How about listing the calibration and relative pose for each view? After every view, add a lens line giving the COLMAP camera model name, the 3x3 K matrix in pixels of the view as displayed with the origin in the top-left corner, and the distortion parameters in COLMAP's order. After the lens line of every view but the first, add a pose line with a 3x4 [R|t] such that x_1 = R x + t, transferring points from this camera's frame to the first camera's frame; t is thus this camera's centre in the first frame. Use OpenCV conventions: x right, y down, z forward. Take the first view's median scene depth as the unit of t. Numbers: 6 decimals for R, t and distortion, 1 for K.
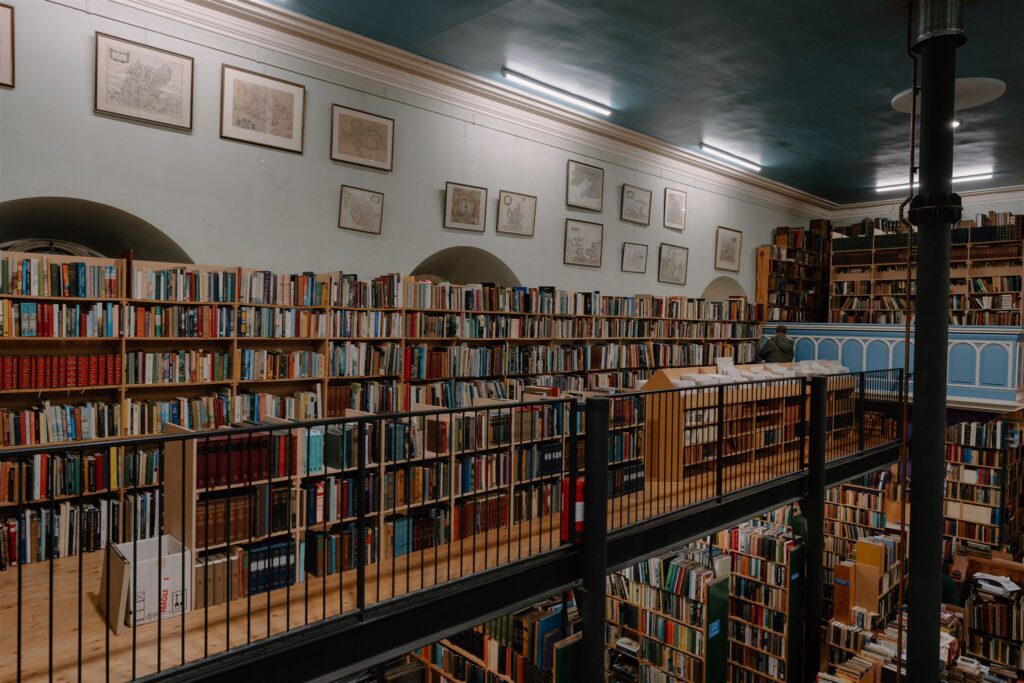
lens RADIAL K [[670.4, 0, 514.0], [0, 670.4, 340.6], [0, 0, 1]] dist [-0.010181, 0.010901]
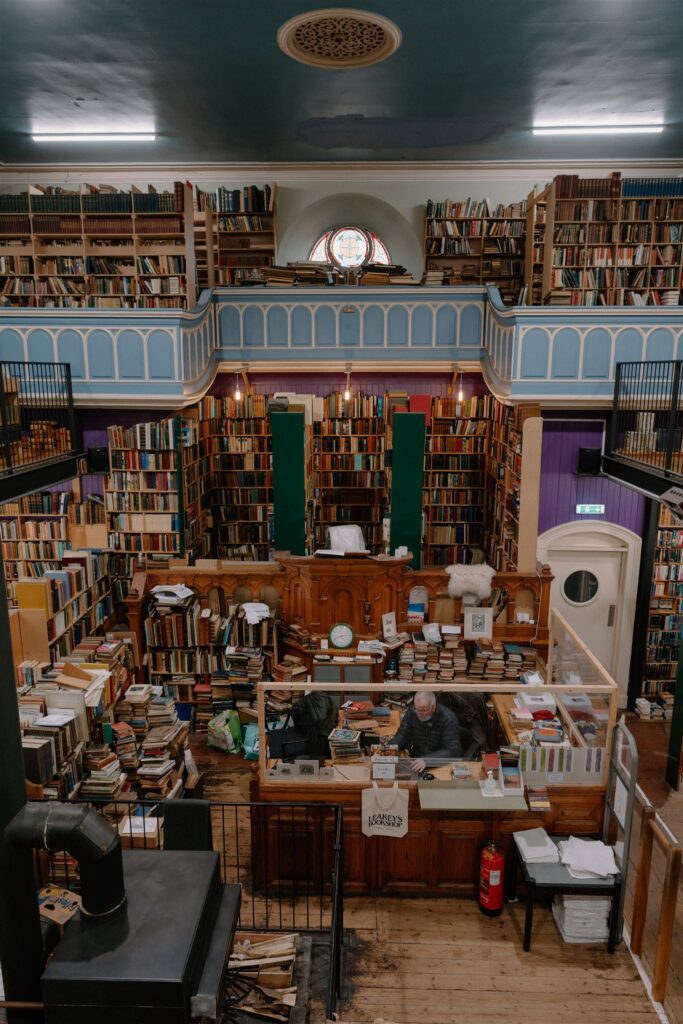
lens RADIAL K [[670.4, 0, 336.1], [0, 670.4, 520.7], [0, 0, 1]] dist [-0.010181, 0.010901]
pose [[0.718654, -0.163416, 0.675893, 0.306709], [0.025111, 0.977459, 0.209628, 0.086079], [-0.694914, -0.133678, 0.706558, 0.228791]]
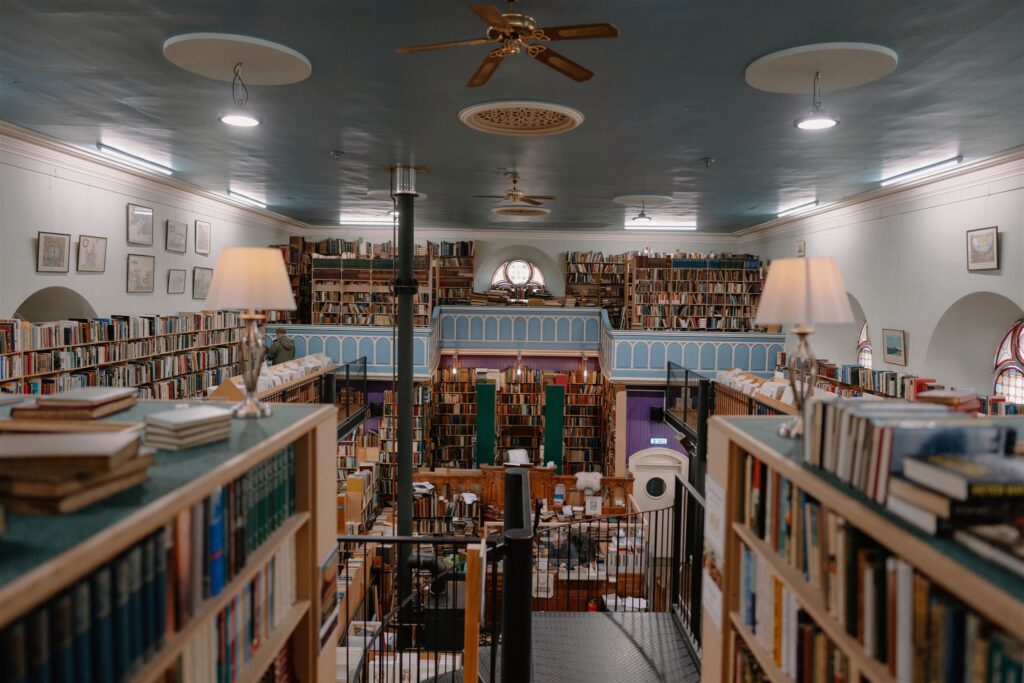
lens RADIAL K [[694.2, 0, 507.2], [0, 694.2, 341.2], [0, 0, 1]] dist [-0.010611, 0.012988]
pose [[0.698440, -0.052898, 0.713711, -0.369846], [0.008348, 0.997799, 0.065784, -0.116724], [-0.715619, -0.039988, 0.697345, -0.359765]]
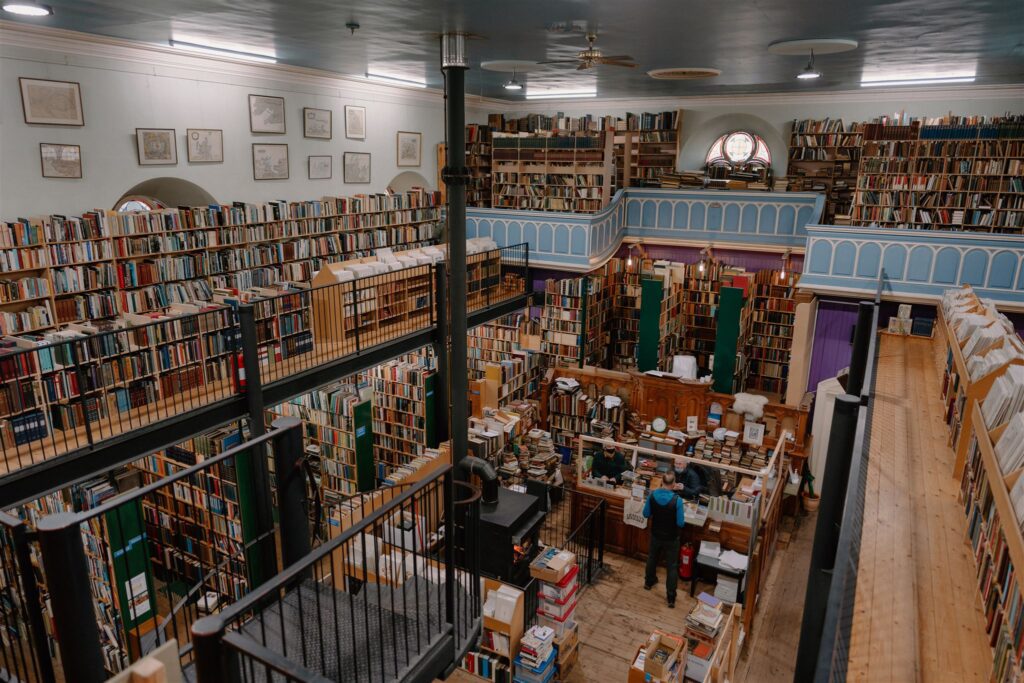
lens RADIAL K [[670.4, 0, 514.1], [0, 670.4, 339.3], [0, 0, 1]] dist [-0.010181, 0.010901]
pose [[0.955544, -0.085276, 0.282247, 0.181633], [0.013407, 0.968839, 0.247327, -0.145481], [-0.294543, -0.232548, 0.926912, -0.452217]]
